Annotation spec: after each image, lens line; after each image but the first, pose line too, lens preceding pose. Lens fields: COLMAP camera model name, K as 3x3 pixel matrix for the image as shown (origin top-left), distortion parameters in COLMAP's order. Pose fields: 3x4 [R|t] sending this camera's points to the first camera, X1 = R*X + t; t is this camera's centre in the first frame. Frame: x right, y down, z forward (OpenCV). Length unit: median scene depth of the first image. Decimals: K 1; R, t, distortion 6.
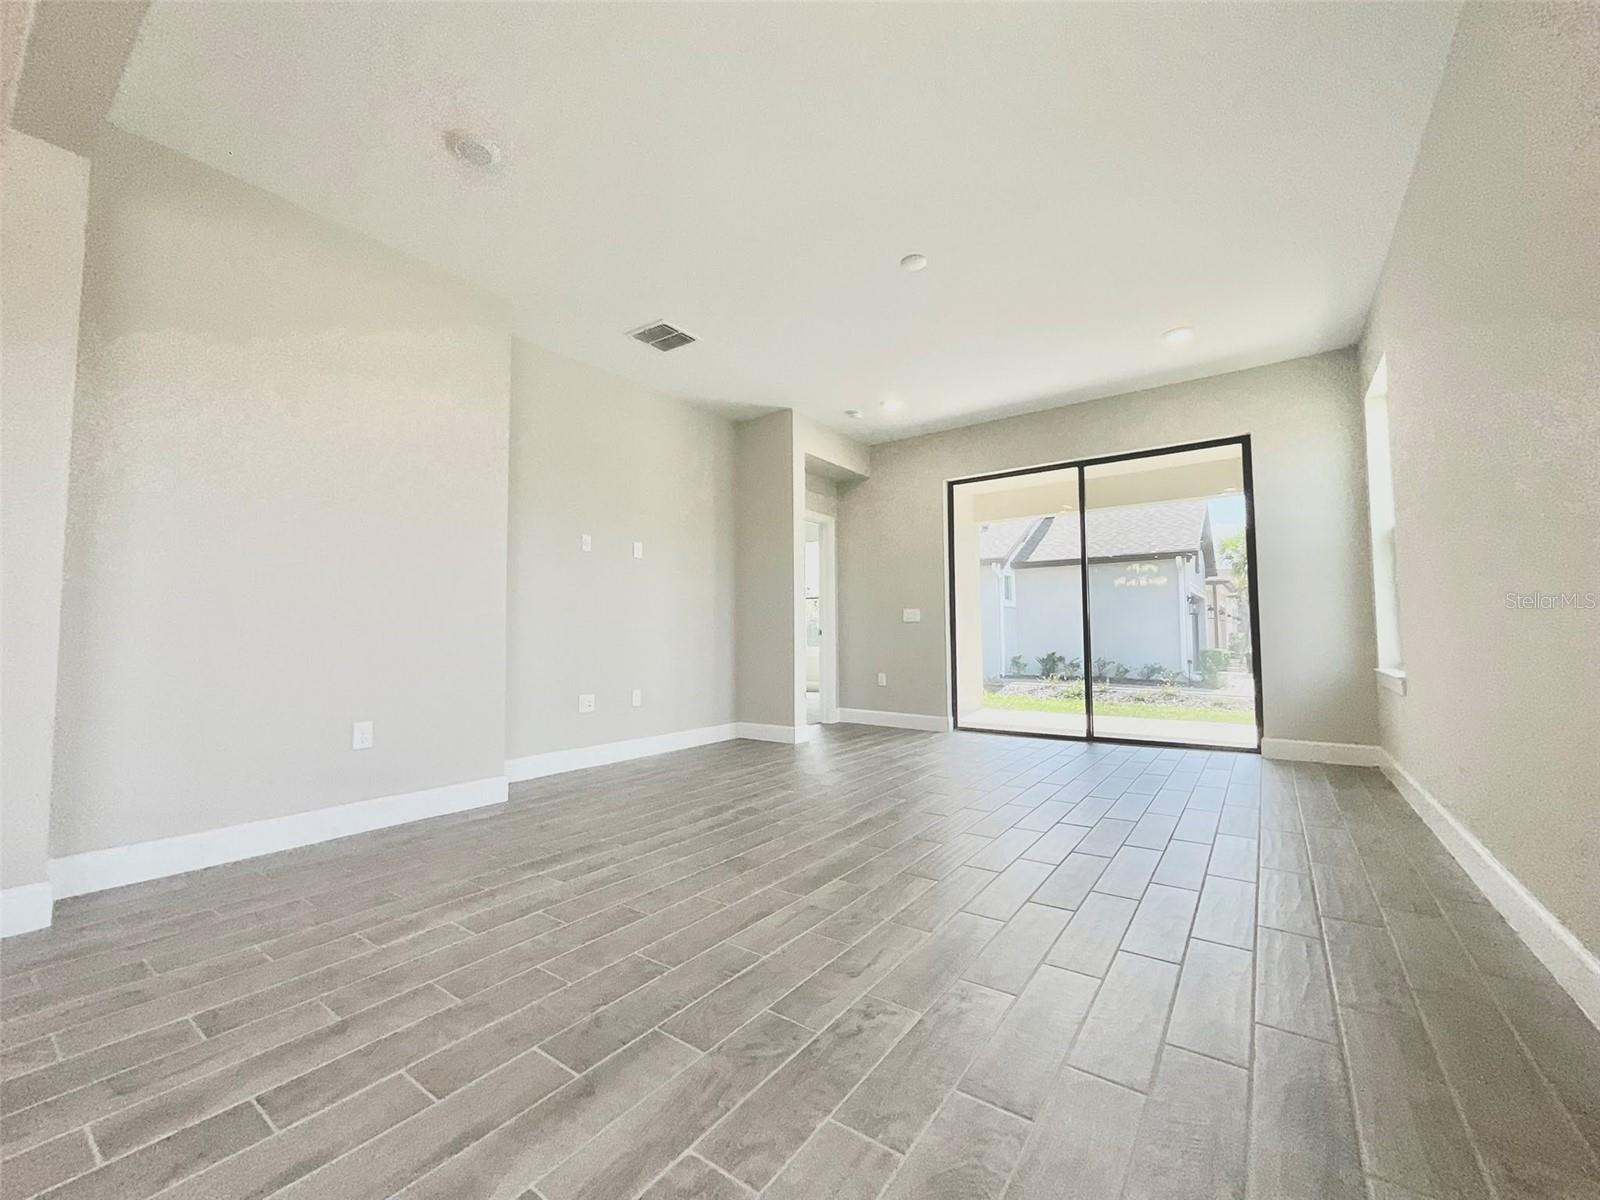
lens RADIAL K [[645.2, 0, 798.1], [0, 645.2, 598.5], [0, 0, 1]] dist [0.001929, 0.000497]
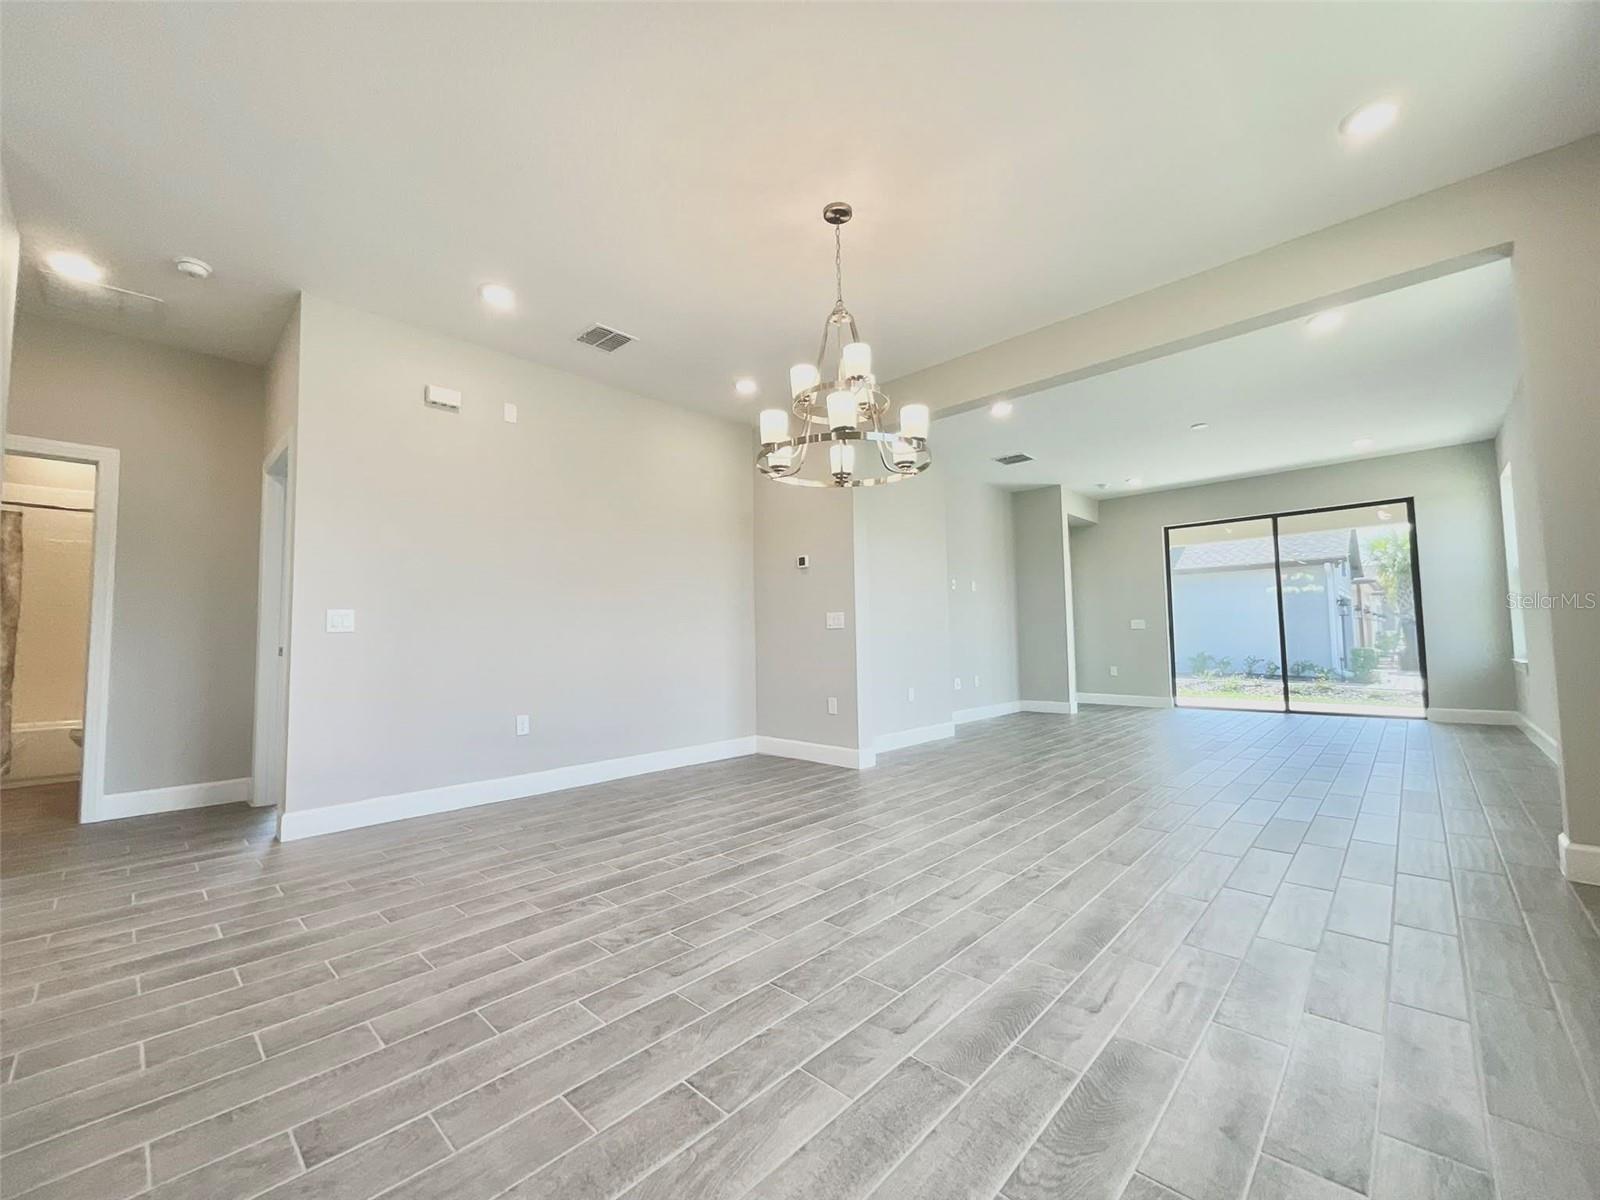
lens RADIAL K [[645.2, 0, 798.1], [0, 645.2, 598.5], [0, 0, 1]] dist [0.001929, 0.000497]
pose [[0.991191, -0.017969, -0.131212, -0.331728], [0.017483, 0.999835, -0.004854, -0.032725], [0.131277, 0.002517, 0.991342, -0.426230]]
